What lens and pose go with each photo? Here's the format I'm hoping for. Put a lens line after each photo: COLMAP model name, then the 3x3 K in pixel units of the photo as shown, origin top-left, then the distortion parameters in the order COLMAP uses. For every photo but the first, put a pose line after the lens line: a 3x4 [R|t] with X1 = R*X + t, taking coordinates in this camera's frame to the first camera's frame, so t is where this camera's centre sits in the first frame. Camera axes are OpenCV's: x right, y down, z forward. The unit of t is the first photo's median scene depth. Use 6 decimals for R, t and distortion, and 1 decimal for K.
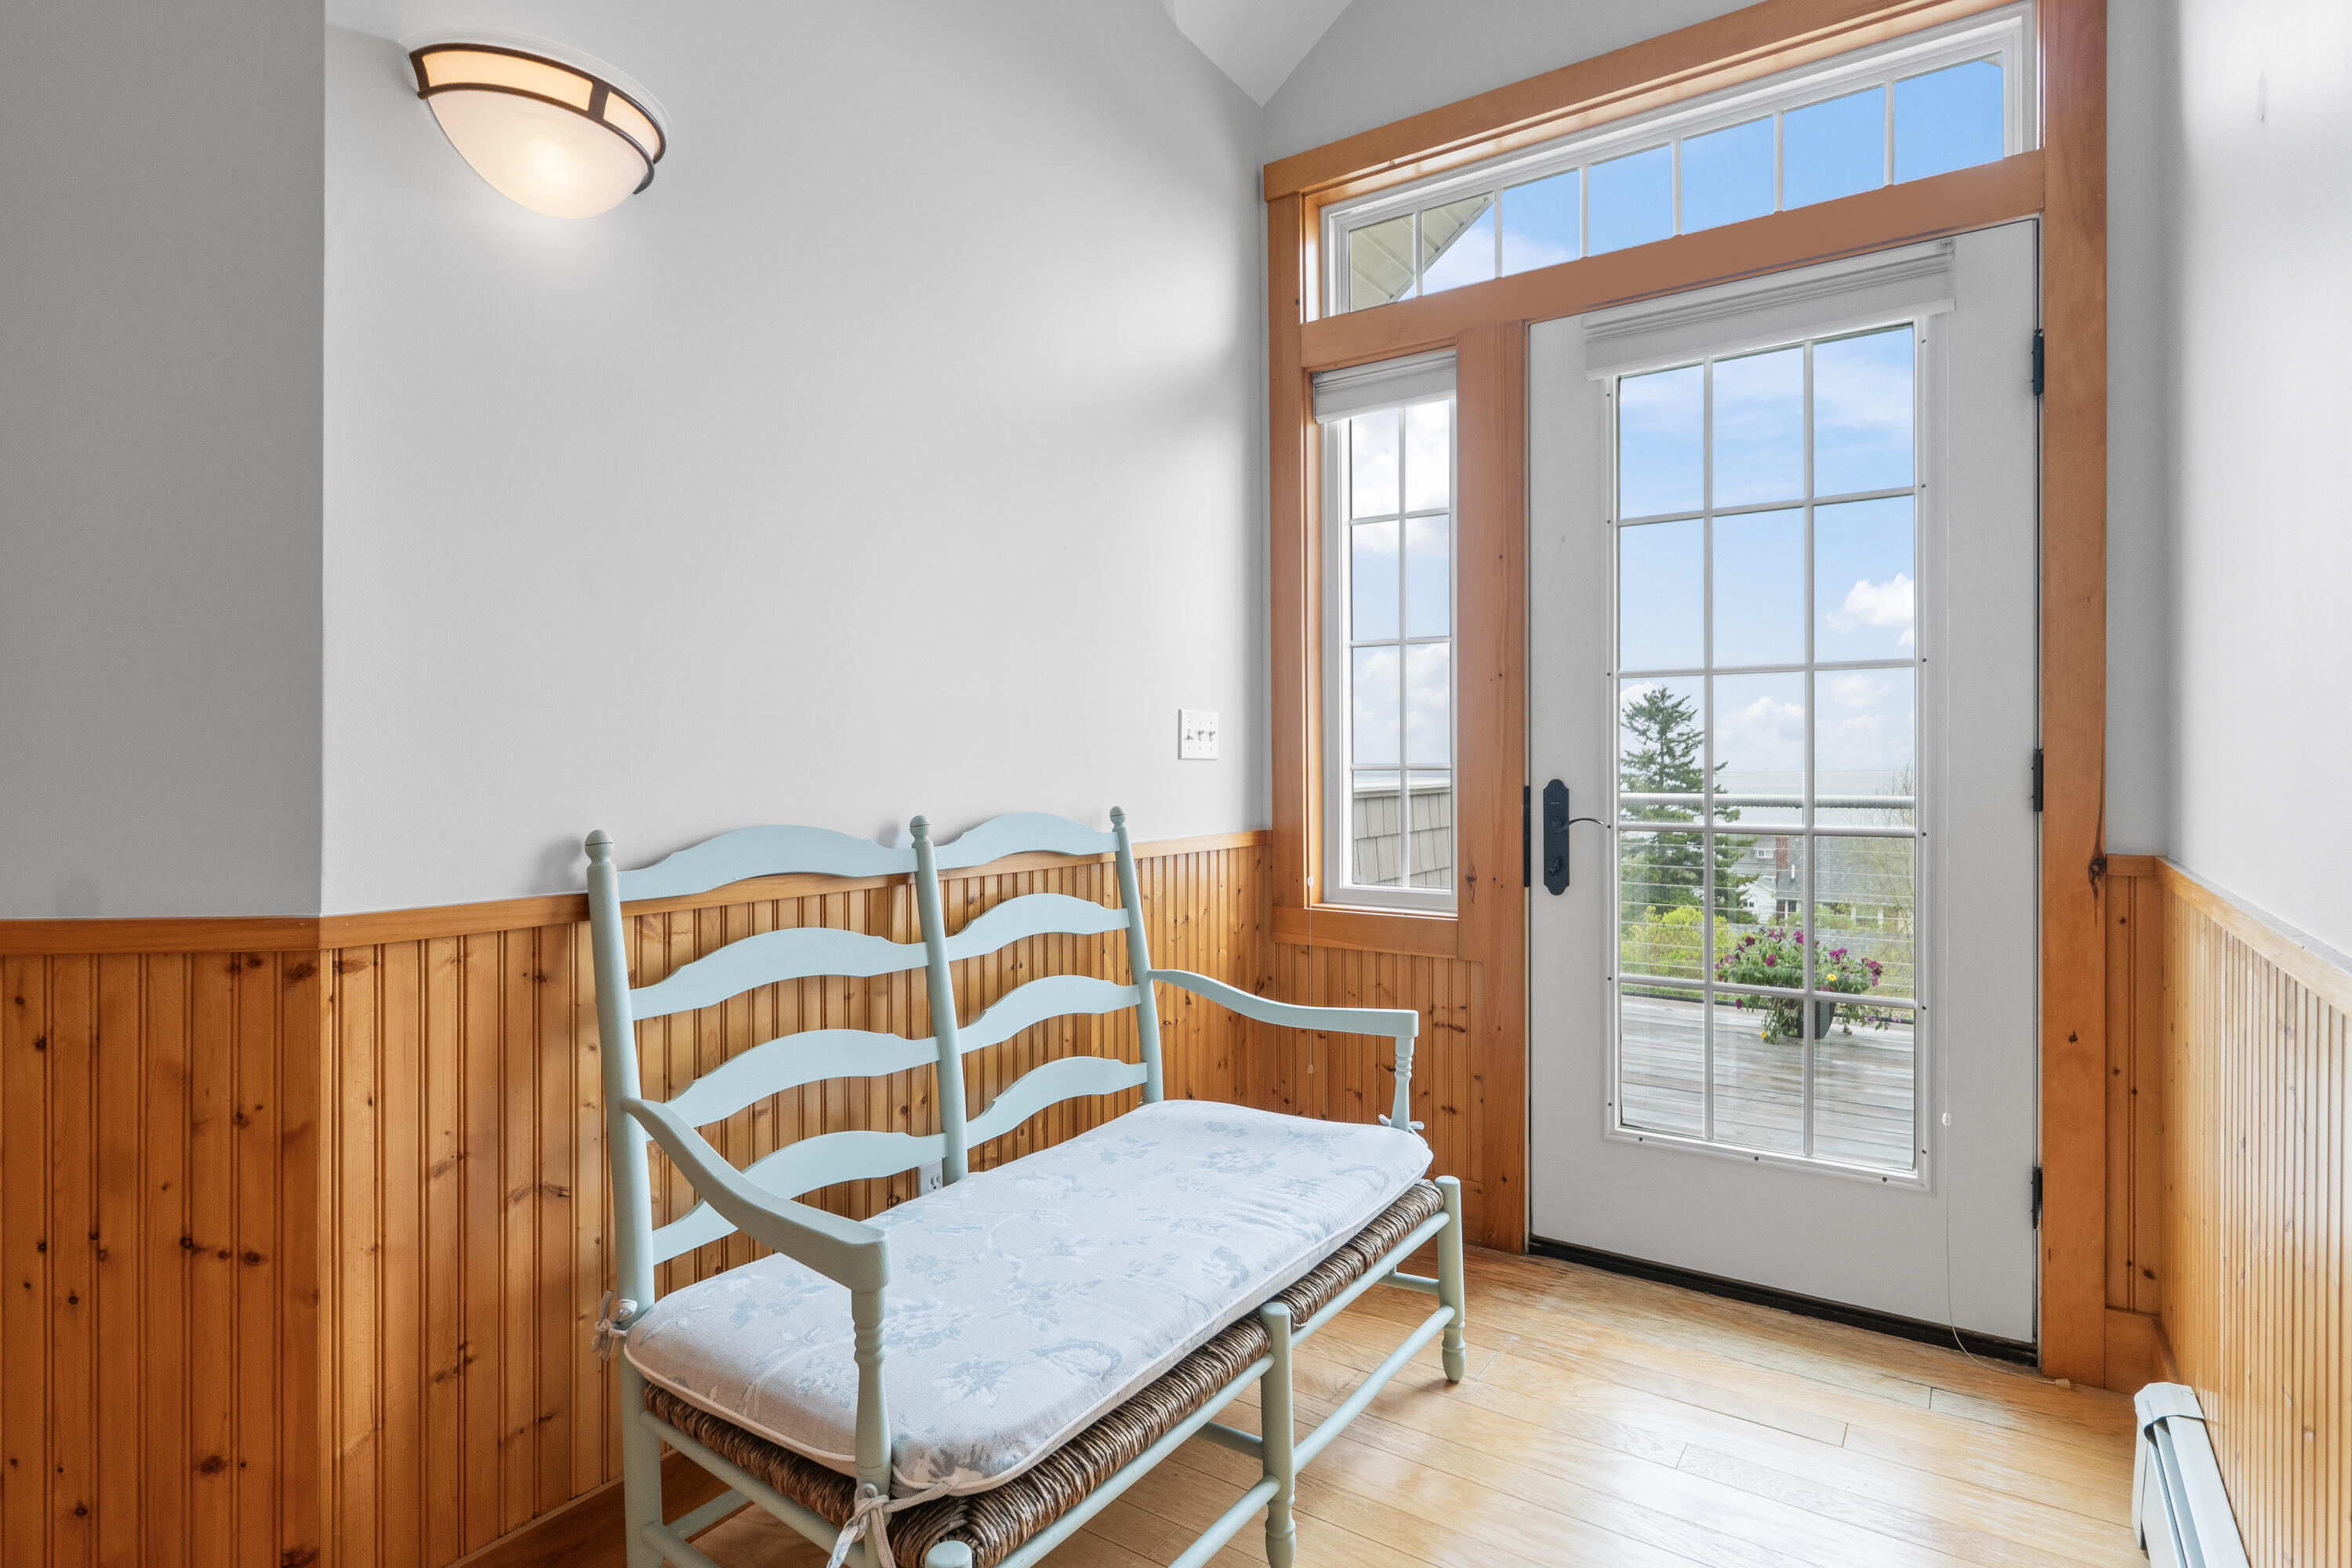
lens RADIAL K [[1201.3, 0, 1172.6], [0, 1201.3, 762.9], [0, 0, 1]] dist [0.000015, -0.001128]
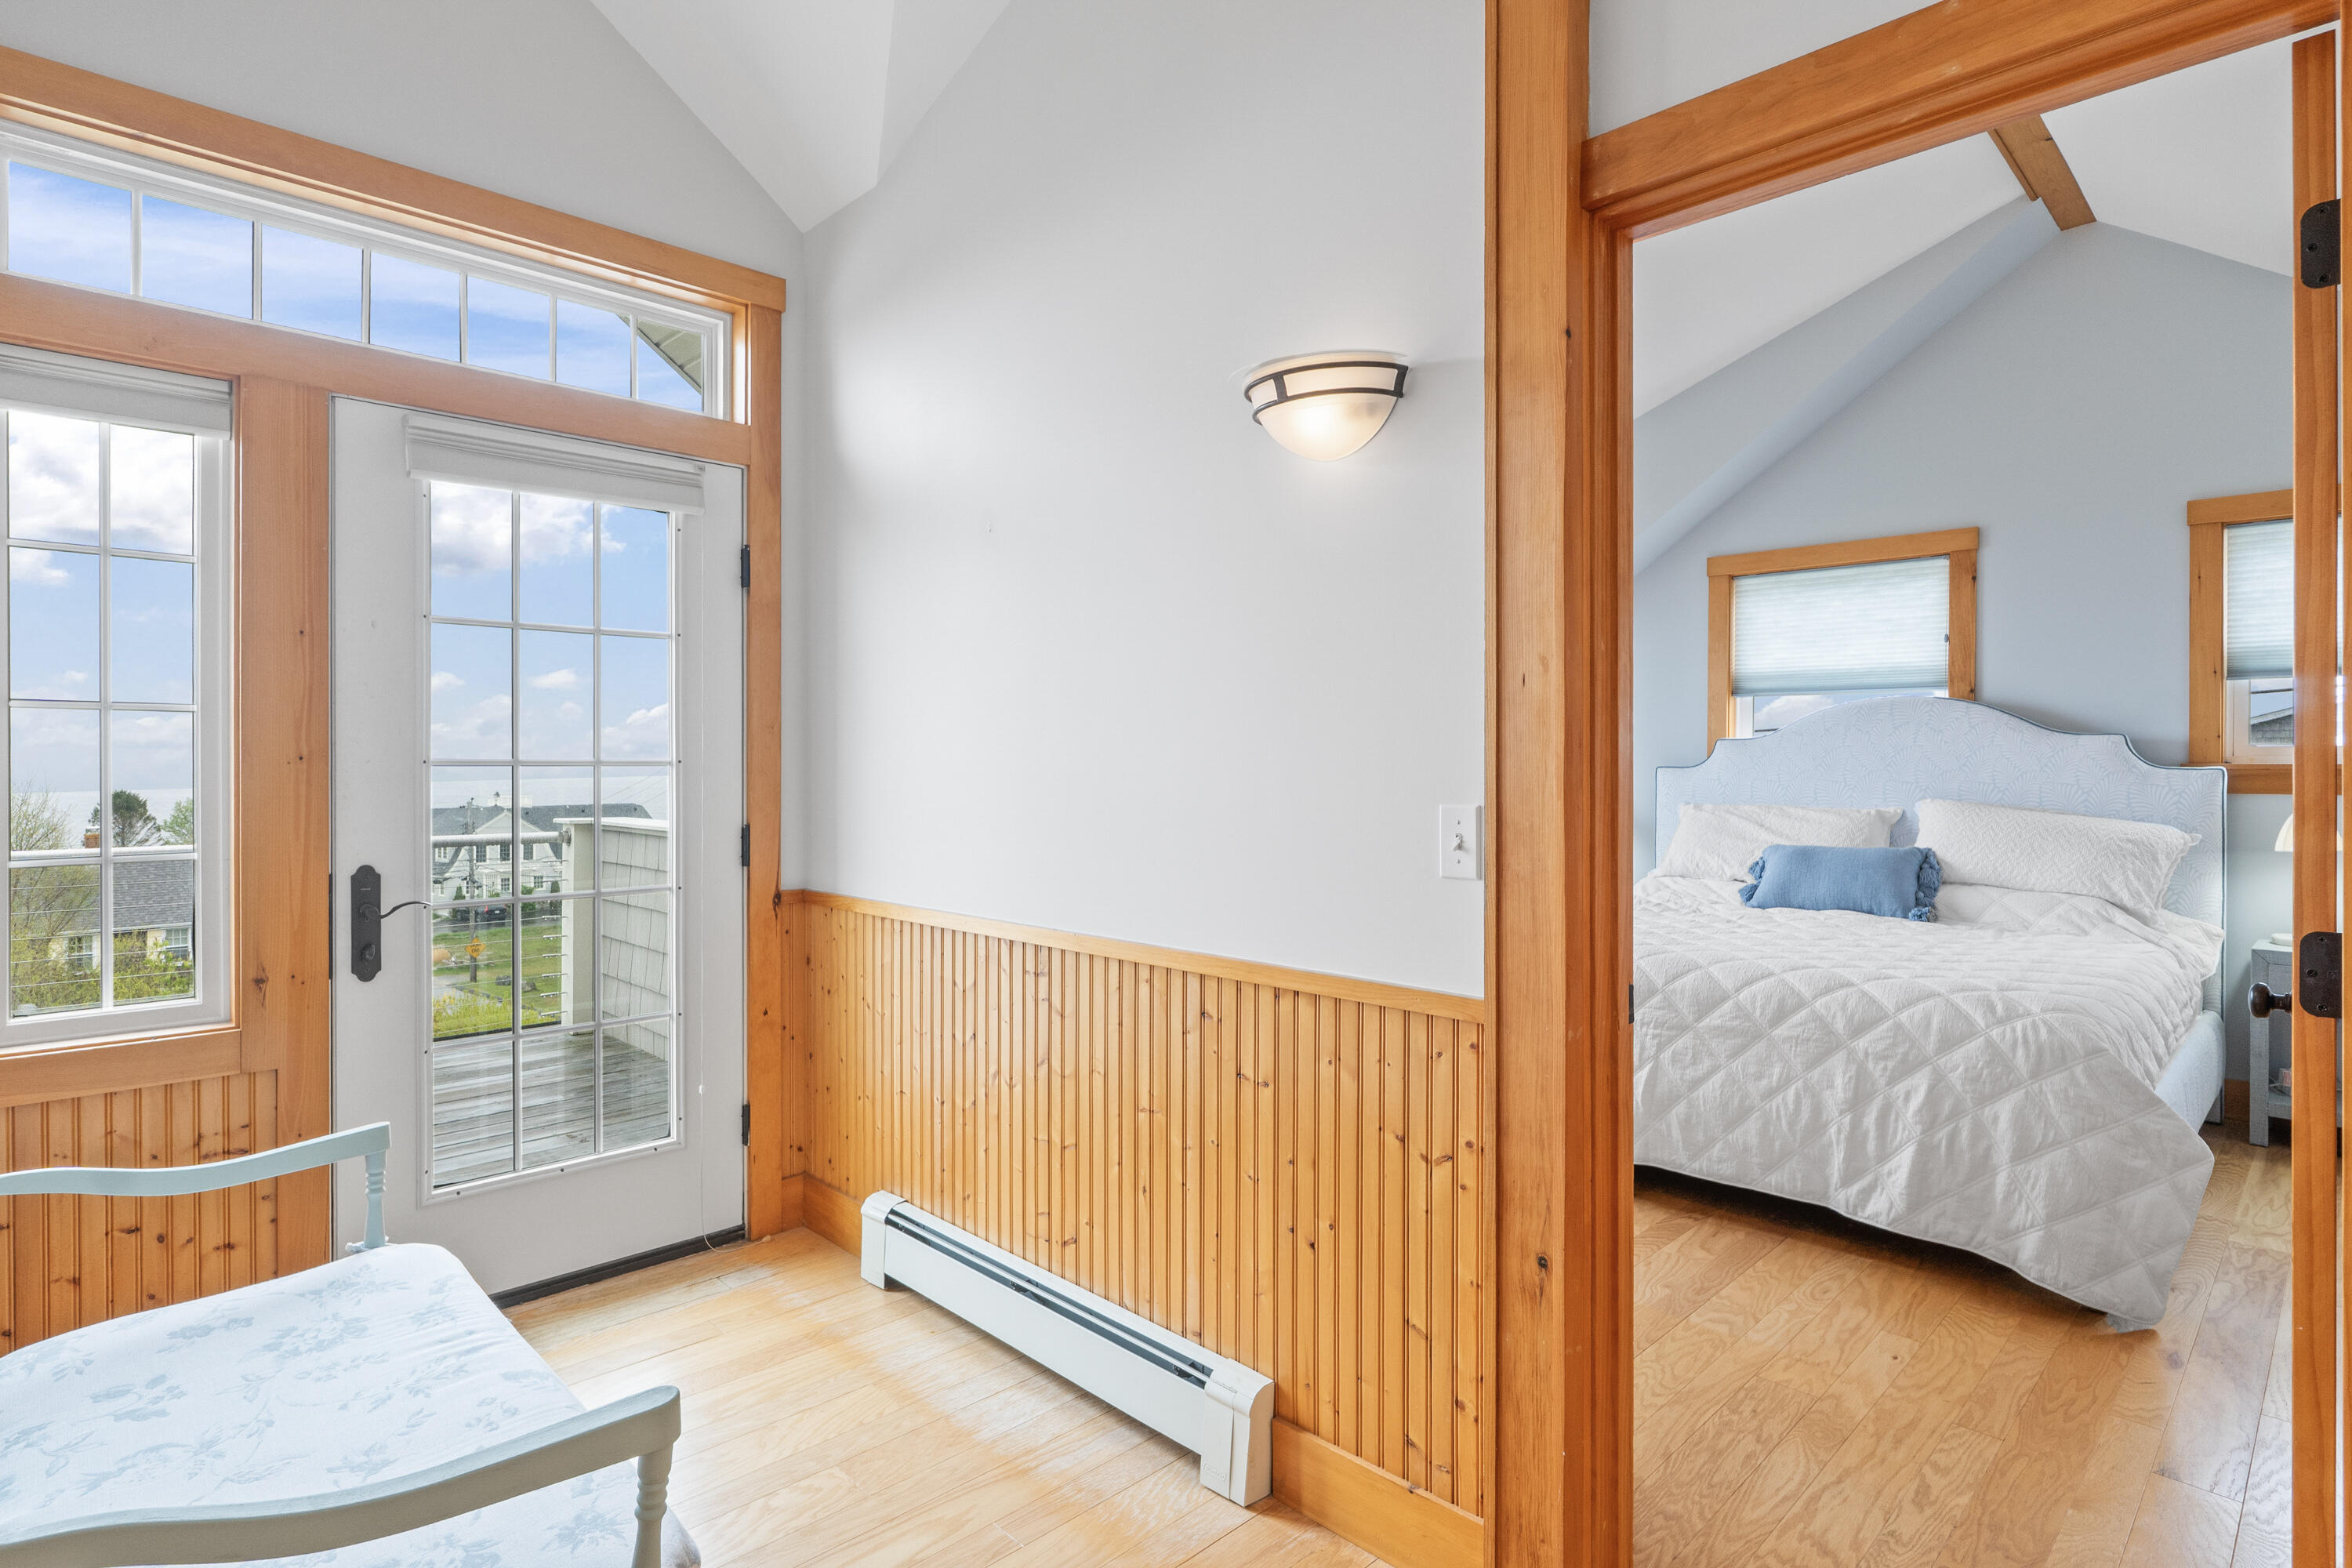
lens RADIAL K [[1201.3, 0, 1172.6], [0, 1201.3, 762.9], [0, 0, 1]] dist [0.000015, -0.001128]
pose [[0.194769, 0.002604, 0.980846, -0.636856], [-0.001942, 0.999996, -0.002270, -0.085082], [-0.980847, -0.001463, 0.194774, 0.185081]]
